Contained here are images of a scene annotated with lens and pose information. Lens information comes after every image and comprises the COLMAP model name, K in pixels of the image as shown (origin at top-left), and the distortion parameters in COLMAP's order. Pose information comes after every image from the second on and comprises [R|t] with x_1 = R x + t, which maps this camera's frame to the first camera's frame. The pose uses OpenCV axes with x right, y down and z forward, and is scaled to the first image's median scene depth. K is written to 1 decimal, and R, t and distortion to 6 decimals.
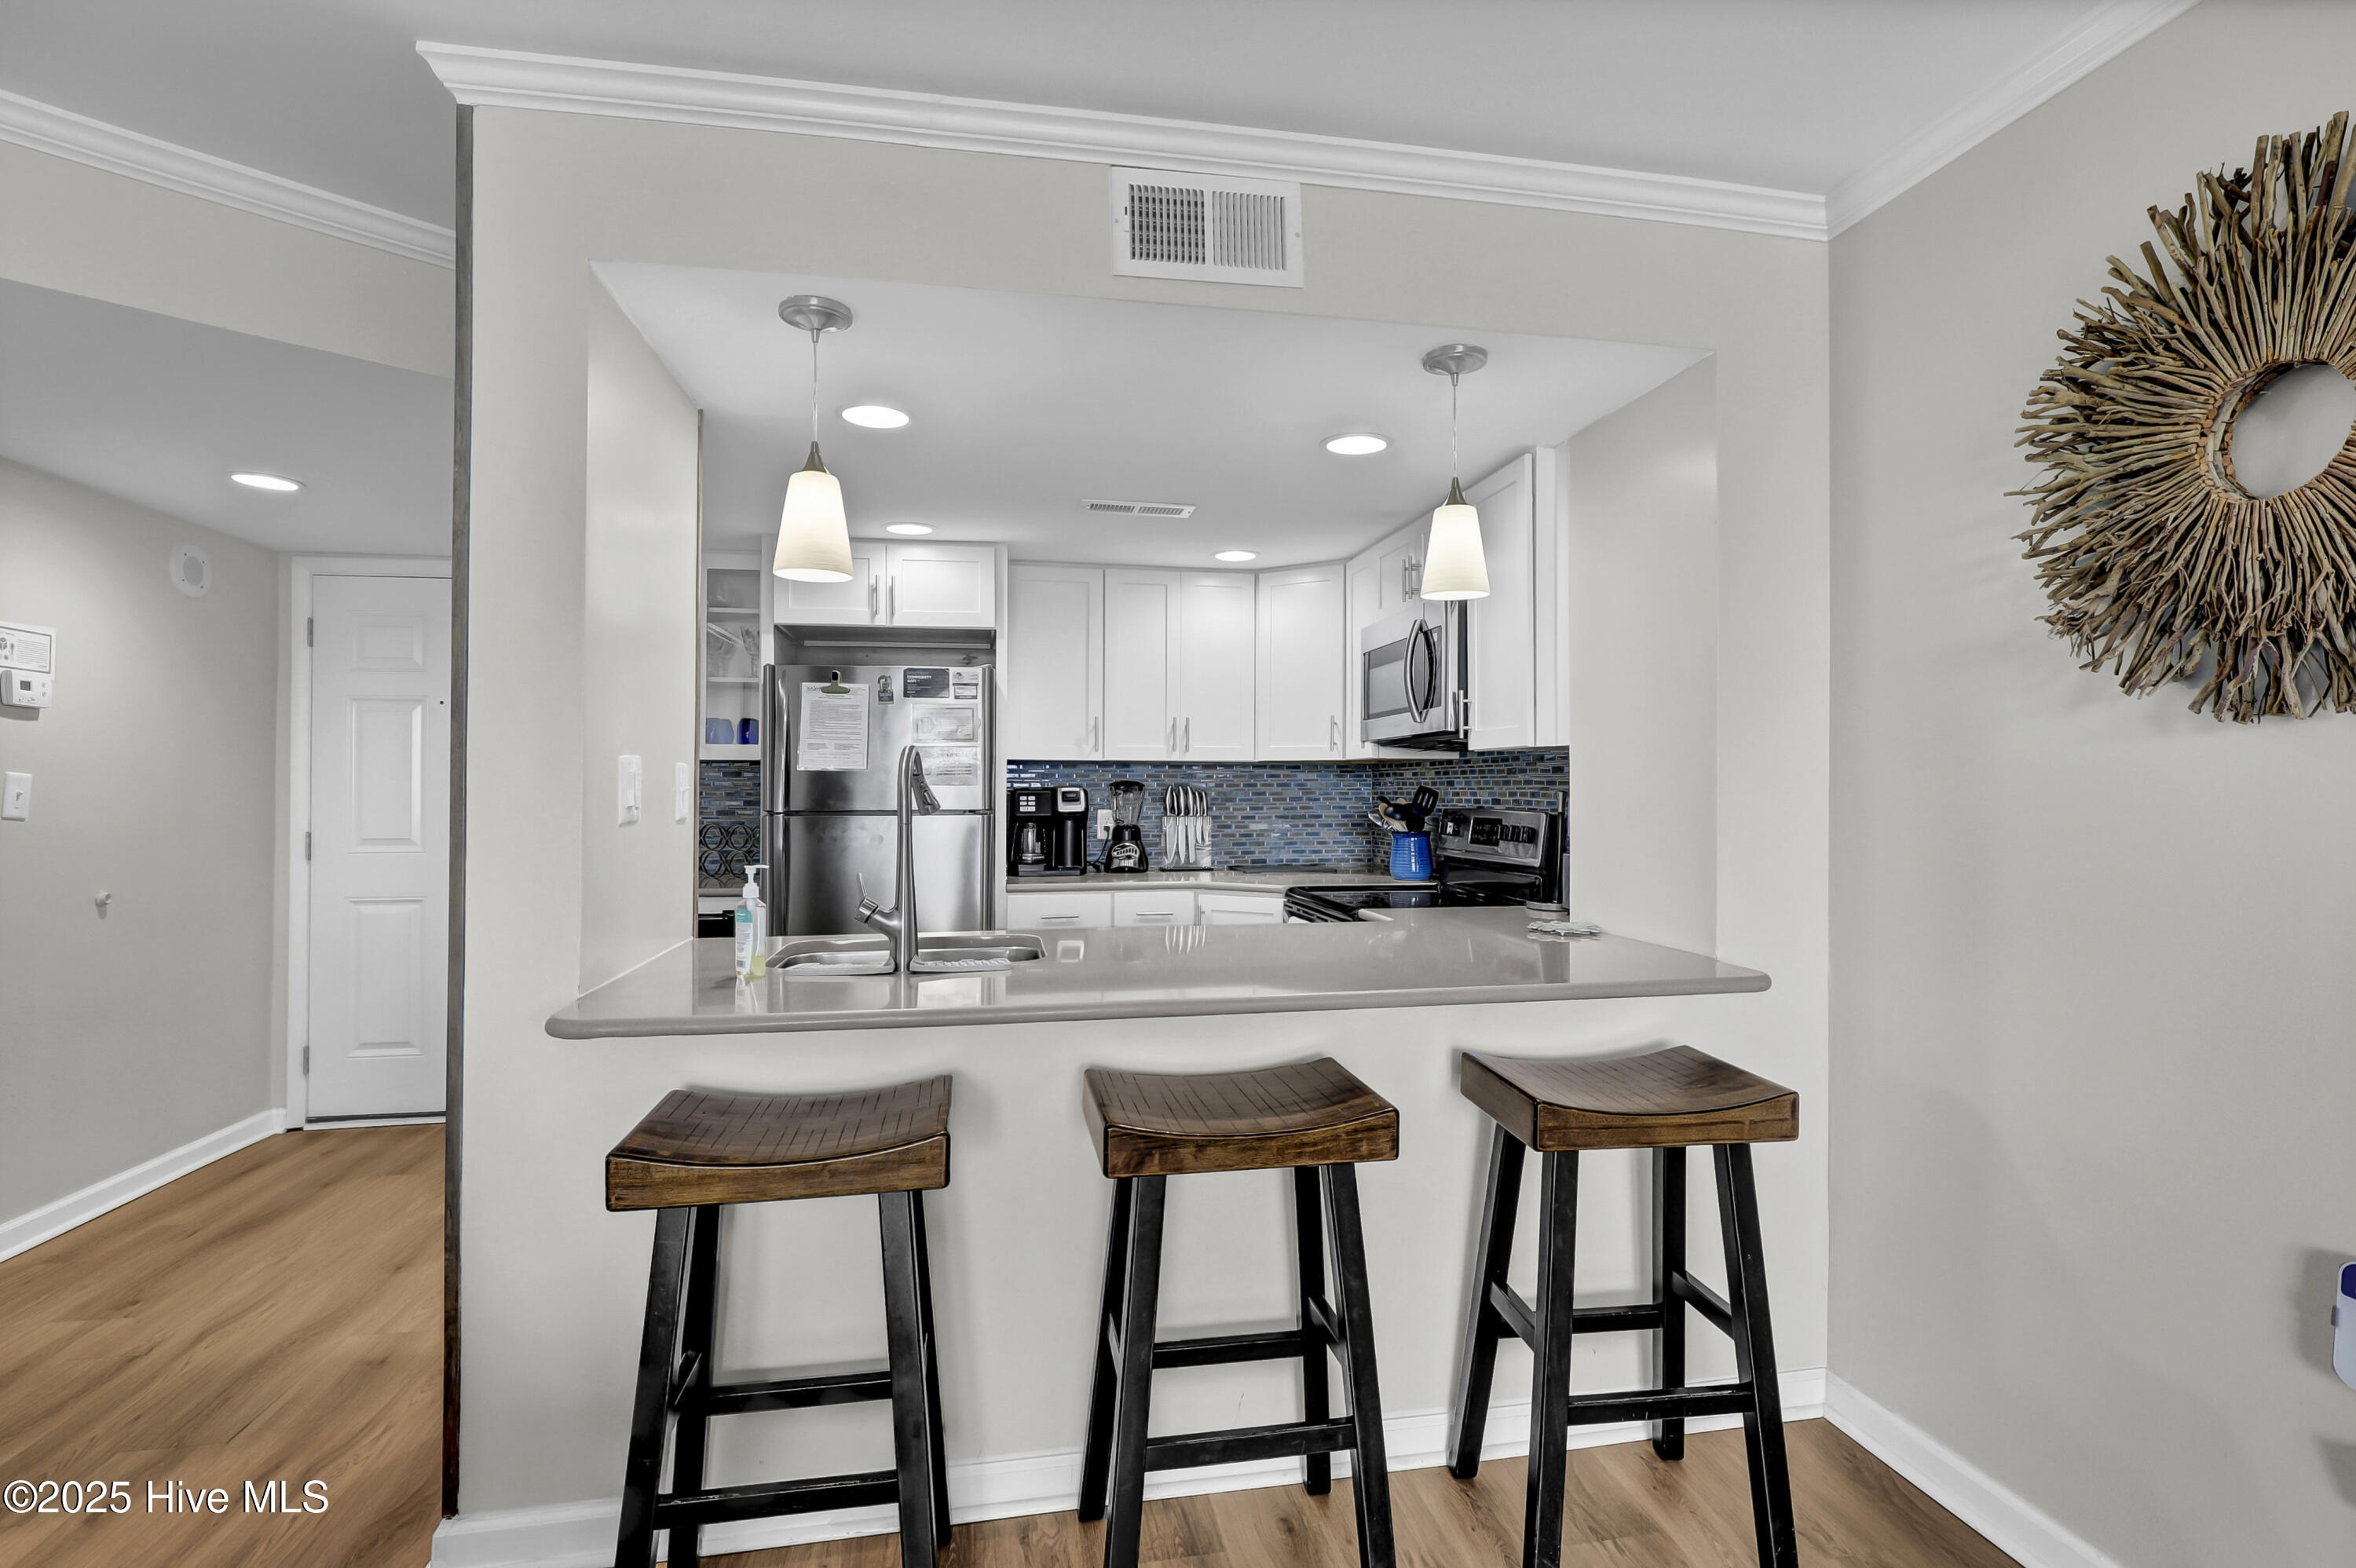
lens RADIAL K [[1083.8, 0, 1207.8], [0, 1083.8, 784.3], [0, 0, 1]] dist [-0.037301, 0.008421]
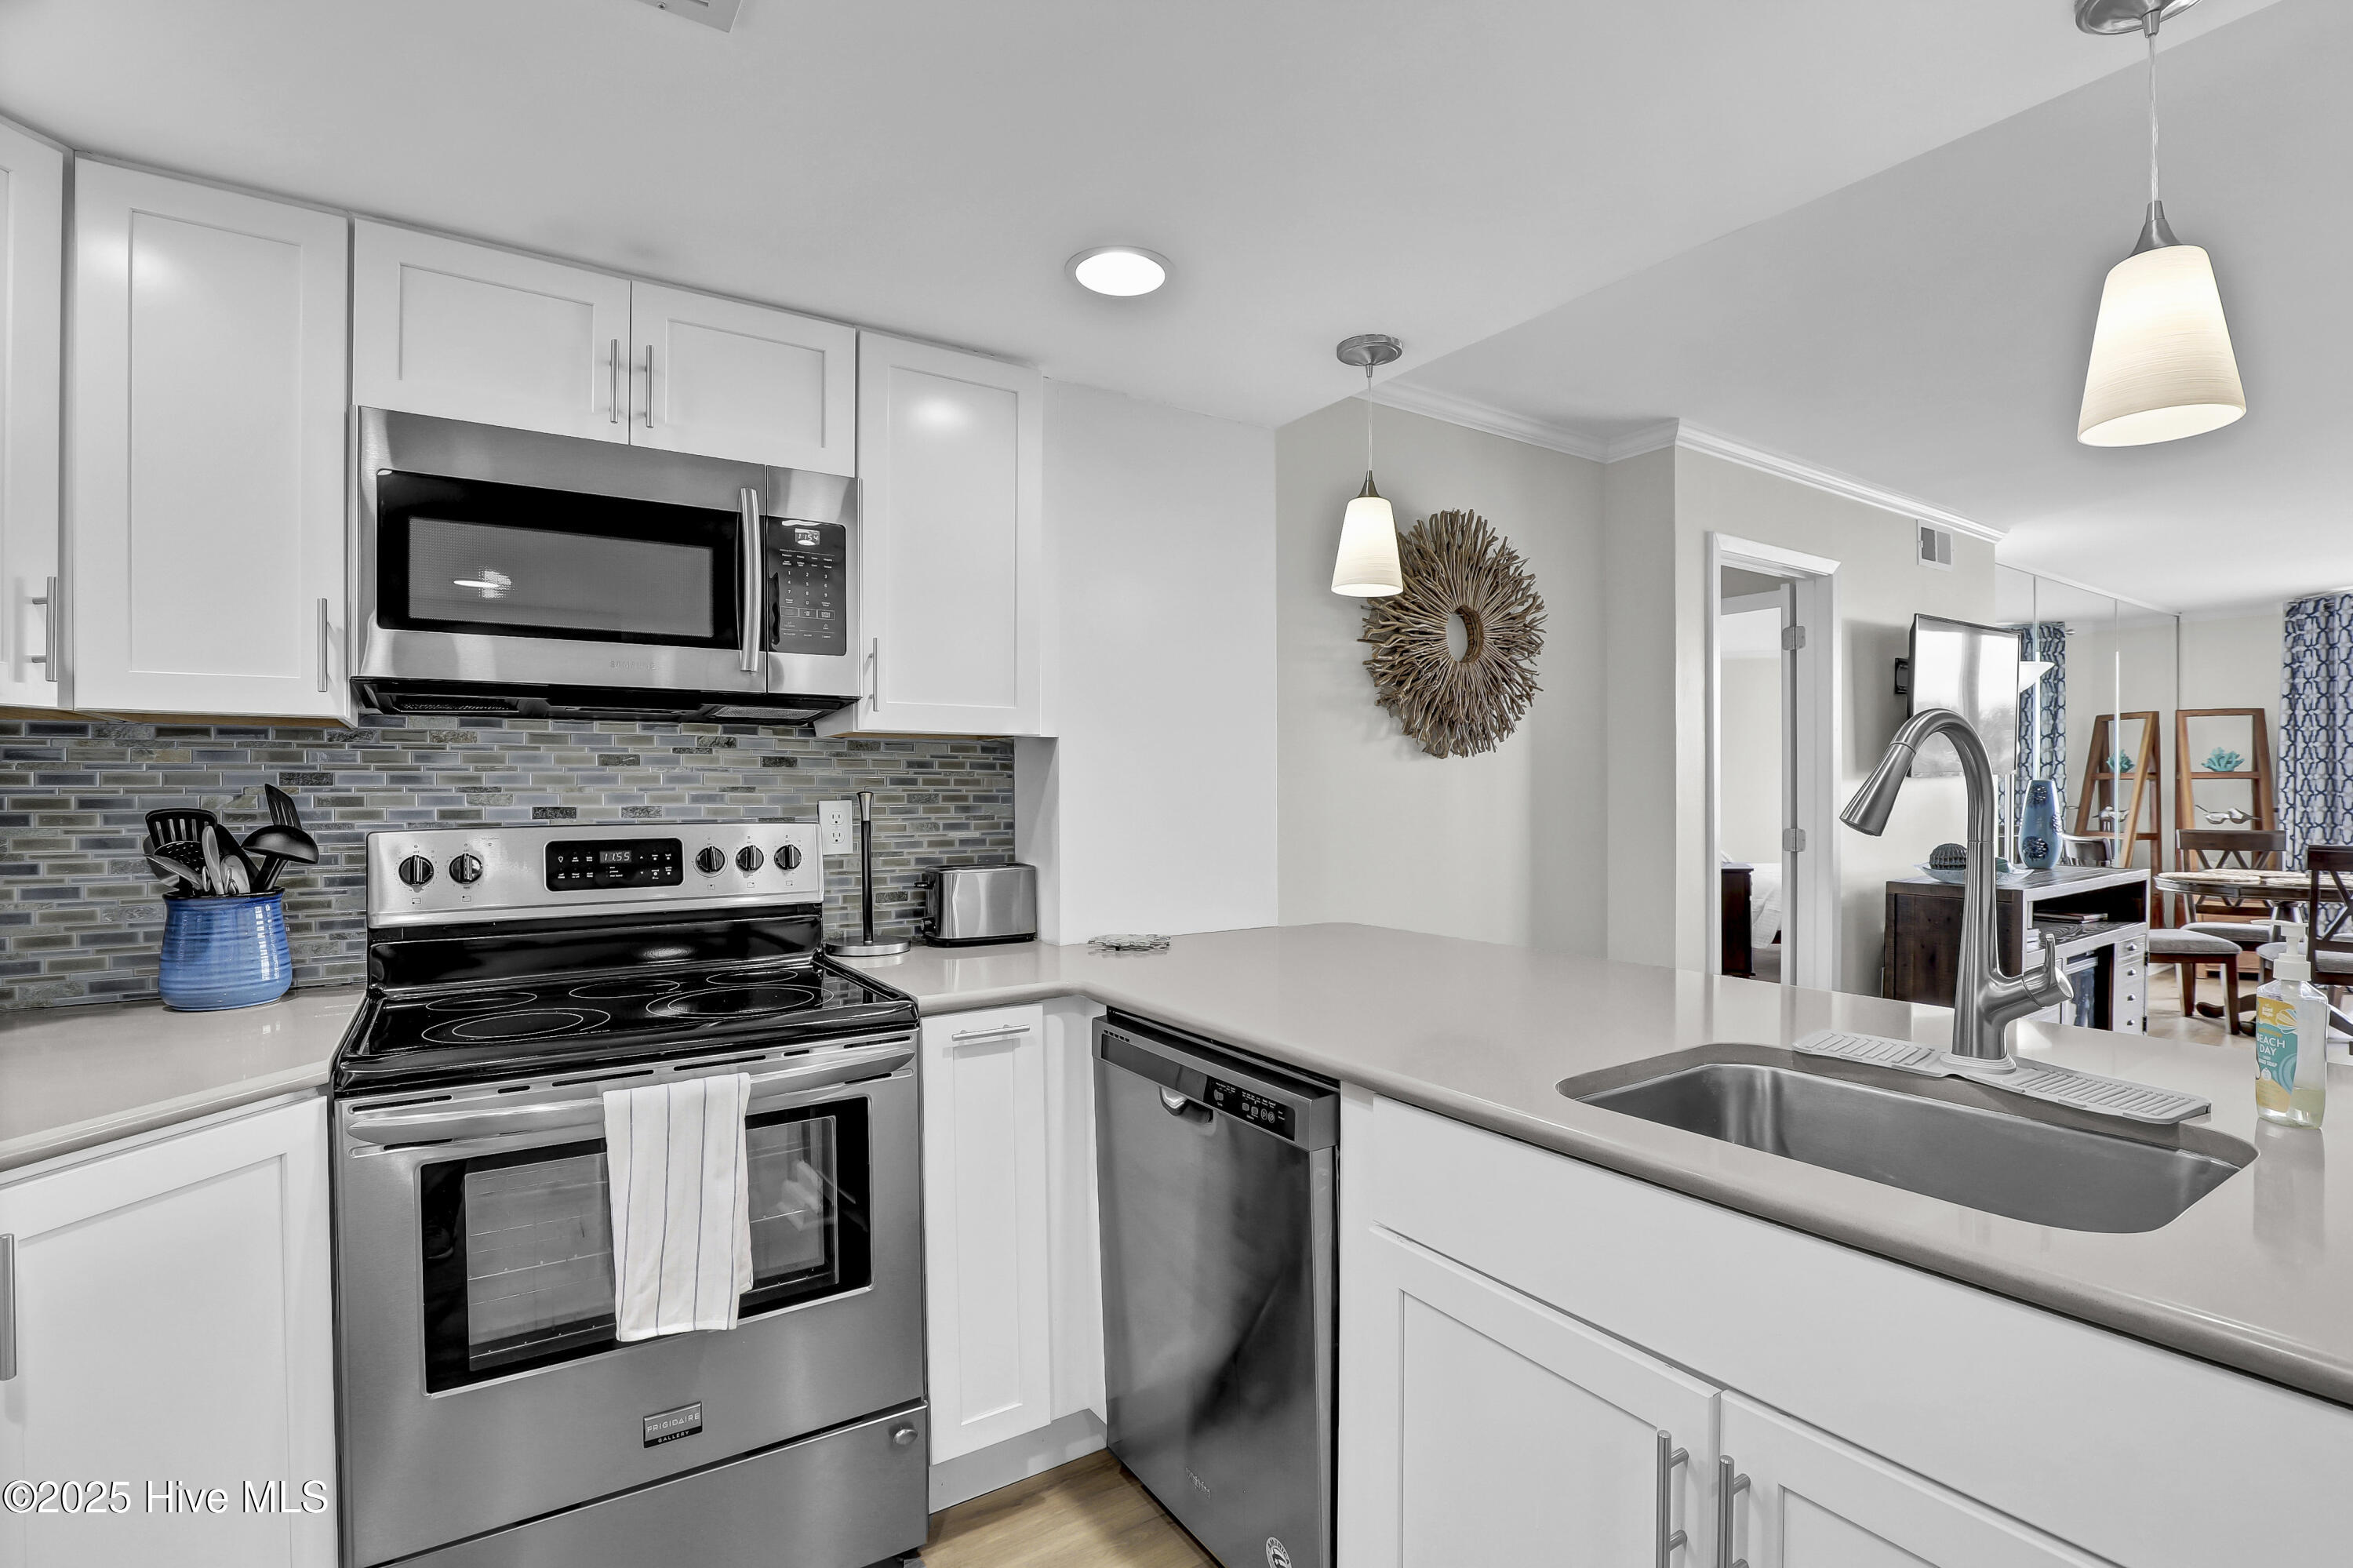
lens RADIAL K [[1082.6, 0, 1206.3], [0, 1082.6, 784.3], [0, 0, 1]] dist [-0.037301, 0.008421]
pose [[-0.386049, 0.001106, 0.922478, -0.308398], [-0.001995, 0.999996, -0.002033, 0.001659], [-0.922476, -0.002625, -0.386045, 0.737895]]
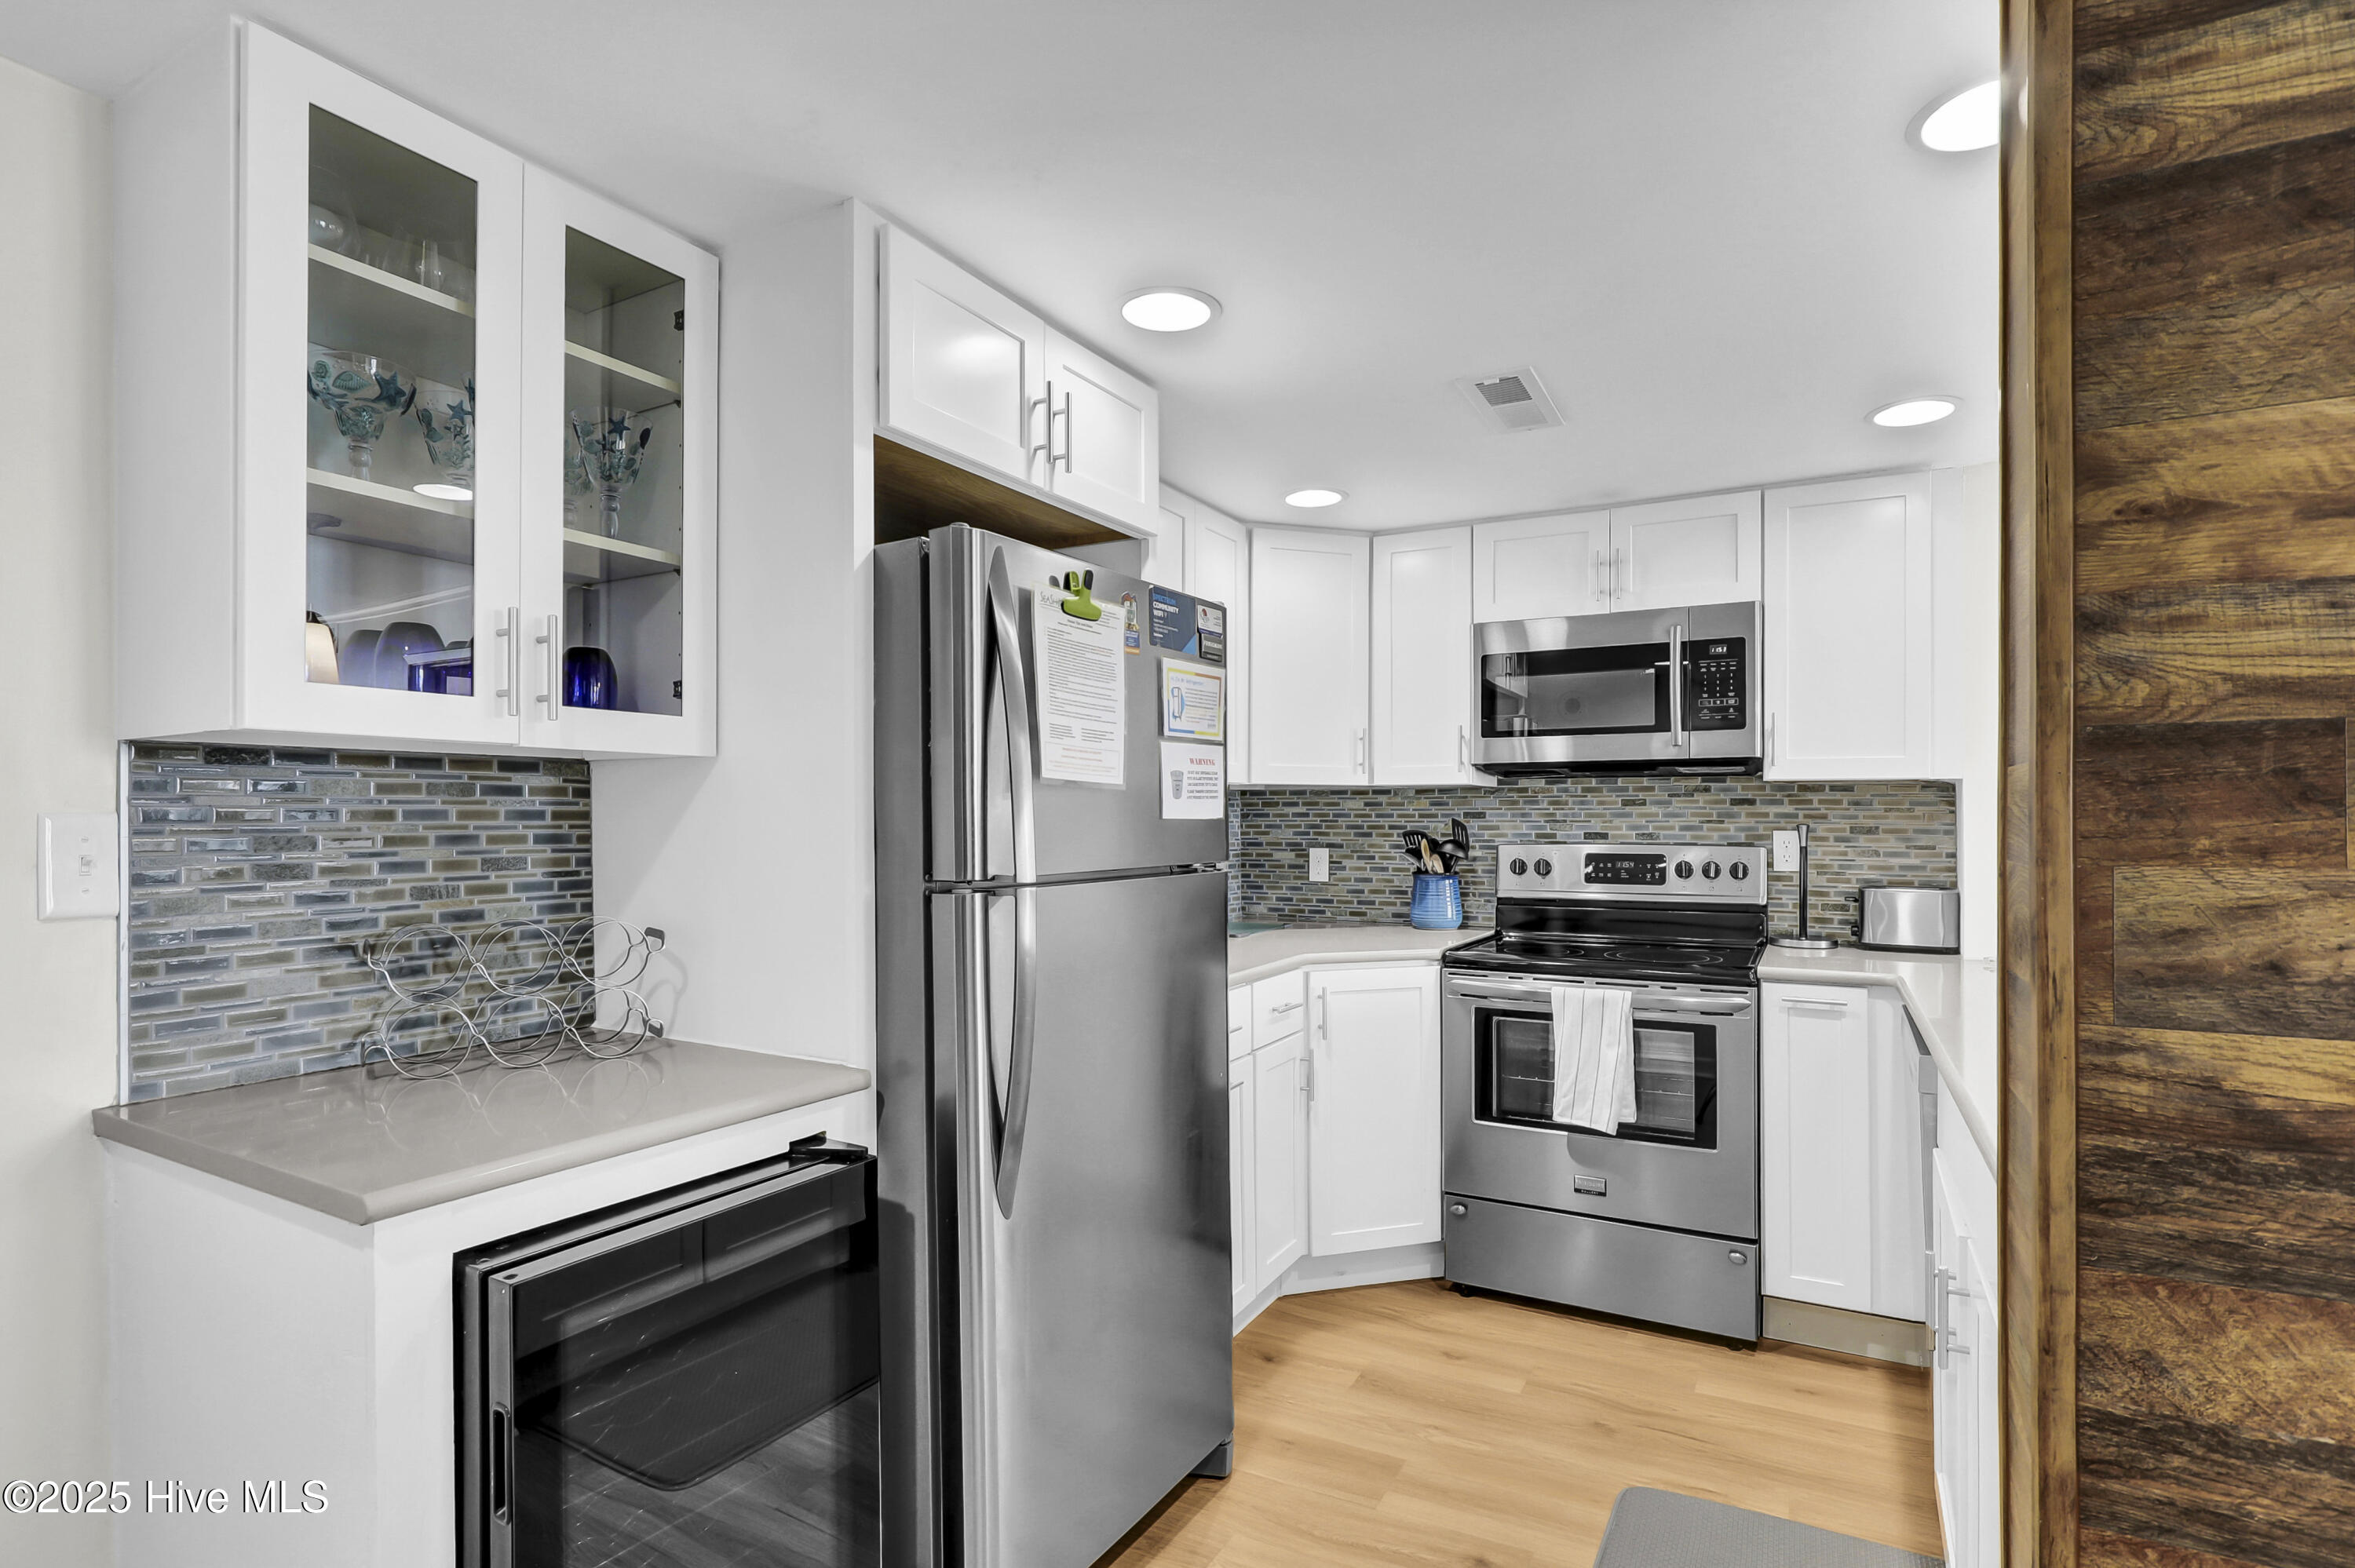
lens RADIAL K [[1123.5, 0, 1196.7], [0, 1123.5, 797.2], [0, 0, 1]] dist [-0.058402, -0.000036]
pose [[0.643353, 0.011997, 0.765476, -0.543835], [-0.002547, 0.999905, -0.013531, -0.002146], [-0.765565, 0.006755, 0.643323, 0.534709]]
